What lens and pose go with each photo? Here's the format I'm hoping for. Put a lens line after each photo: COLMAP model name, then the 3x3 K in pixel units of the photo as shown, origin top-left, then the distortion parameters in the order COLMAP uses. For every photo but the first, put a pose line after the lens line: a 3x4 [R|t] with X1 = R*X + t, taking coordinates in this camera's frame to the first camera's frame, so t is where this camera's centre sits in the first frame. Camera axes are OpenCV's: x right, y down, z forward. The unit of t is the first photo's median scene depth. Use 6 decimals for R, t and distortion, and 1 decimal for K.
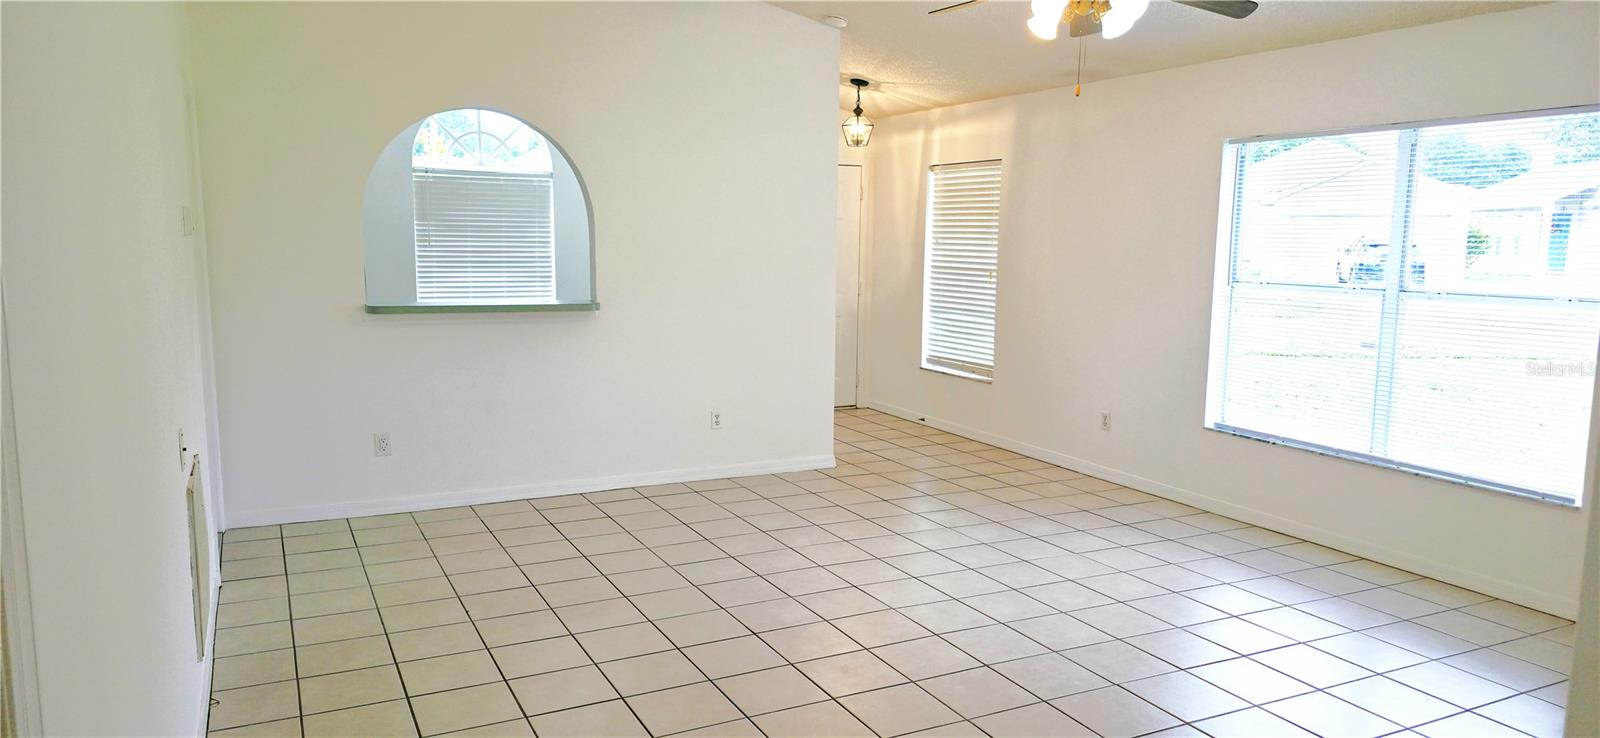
lens RADIAL K [[1045.8, 0, 812.8], [0, 1045.8, 384.0], [0, 0, 1]] dist [0.040896, -0.037193]
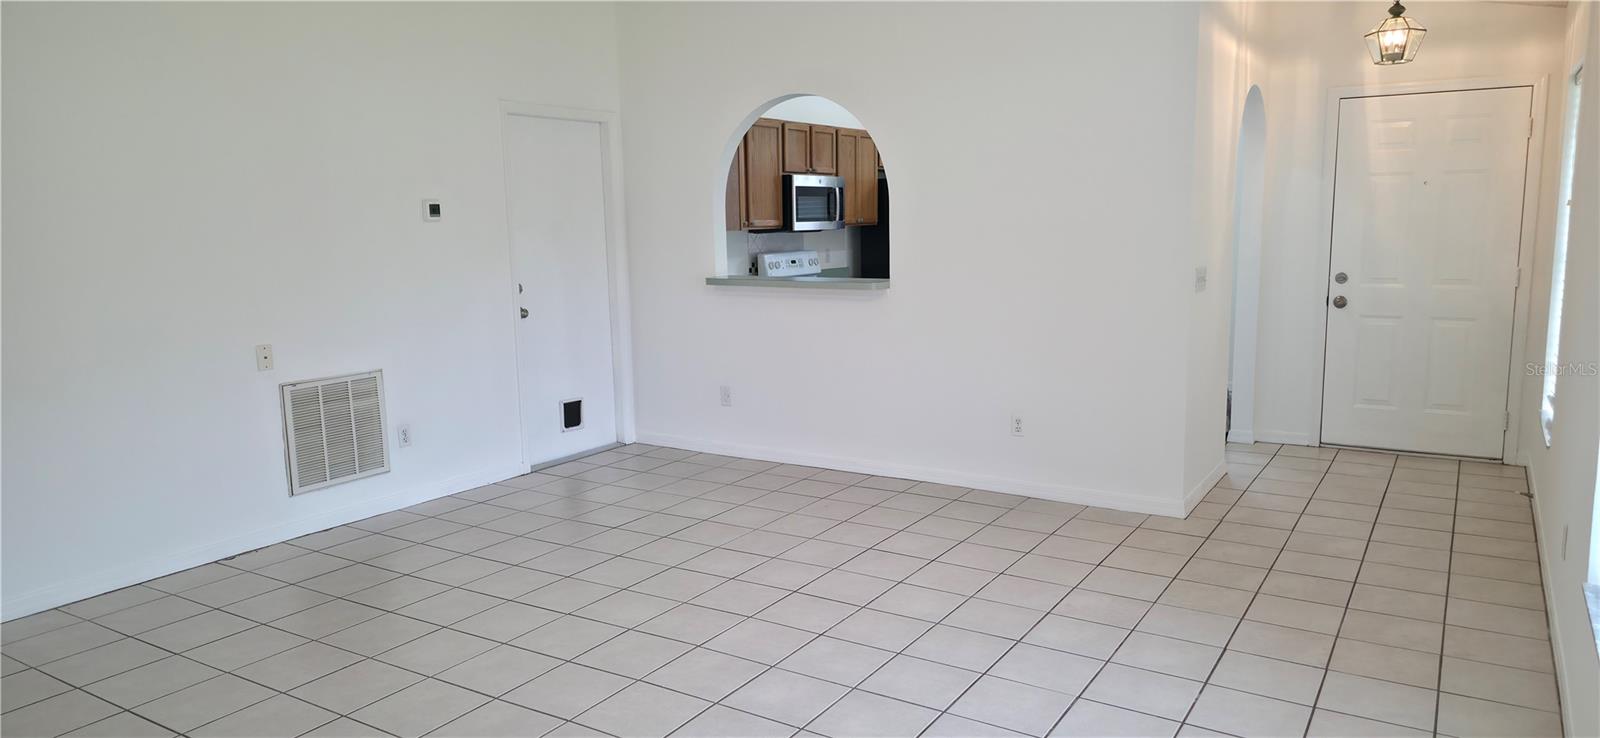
lens RADIAL K [[1045.8, 0, 797.8], [0, 1045.8, 355.3], [0, 0, 1]] dist [0.040896, -0.037193]
pose [[0.491110, 0.090143, -0.866421, 0.610189], [-0.098496, 0.993999, 0.047587, -0.049512], [0.865511, 0.061969, 0.497041, 0.469387]]
